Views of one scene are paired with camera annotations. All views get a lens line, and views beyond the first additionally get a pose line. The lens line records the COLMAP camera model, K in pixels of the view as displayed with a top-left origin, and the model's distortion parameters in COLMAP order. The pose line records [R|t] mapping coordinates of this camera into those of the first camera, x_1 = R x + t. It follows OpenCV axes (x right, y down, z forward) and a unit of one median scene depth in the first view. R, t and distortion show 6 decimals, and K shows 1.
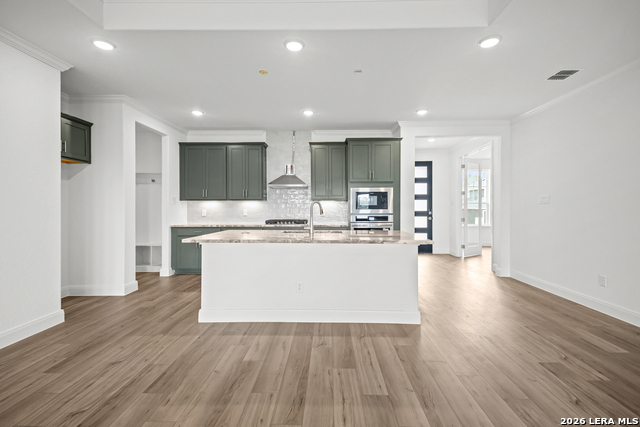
lens RADIAL K [[304.1, 0, 321.7], [0, 304.1, 208.3], [0, 0, 1]] dist [0.027097, -0.006980]
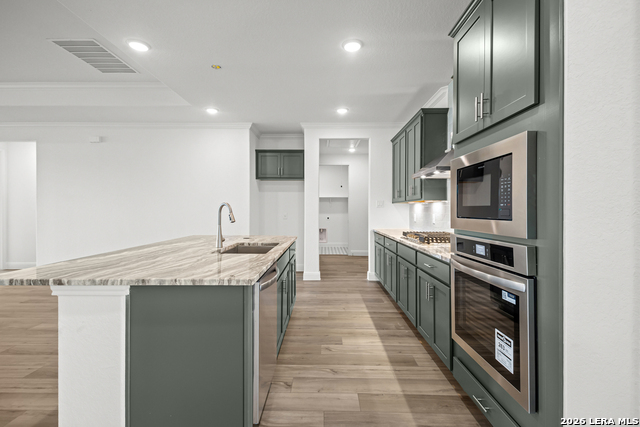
lens RADIAL K [[304.1, 0, 316.0], [0, 304.1, 208.9], [0, 0, 1]] dist [0.027097, -0.006980]
pose [[0.003548, -0.004579, -0.999983, 0.553350], [-0.004969, 0.999977, -0.004597, -0.006188], [0.999981, 0.004986, 0.003526, 0.965637]]
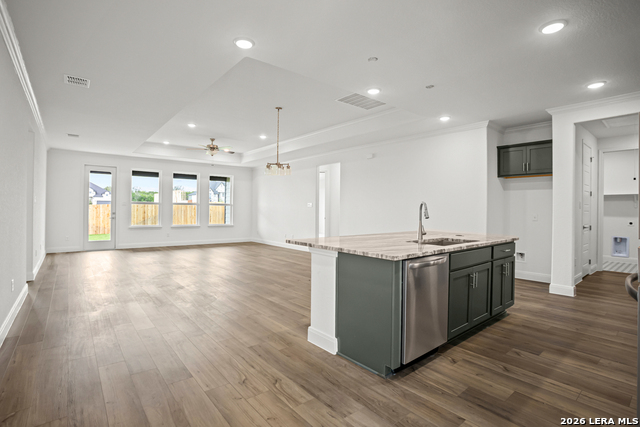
lens RADIAL K [[304.1, 0, 318.0], [0, 304.1, 208.3], [0, 0, 1]] dist [0.027097, -0.006980]
pose [[-0.746485, -0.010752, -0.665316, 0.617270], [-0.013723, 0.999906, -0.000763, -0.003038], [0.665261, 0.008560, -0.746562, 1.152905]]
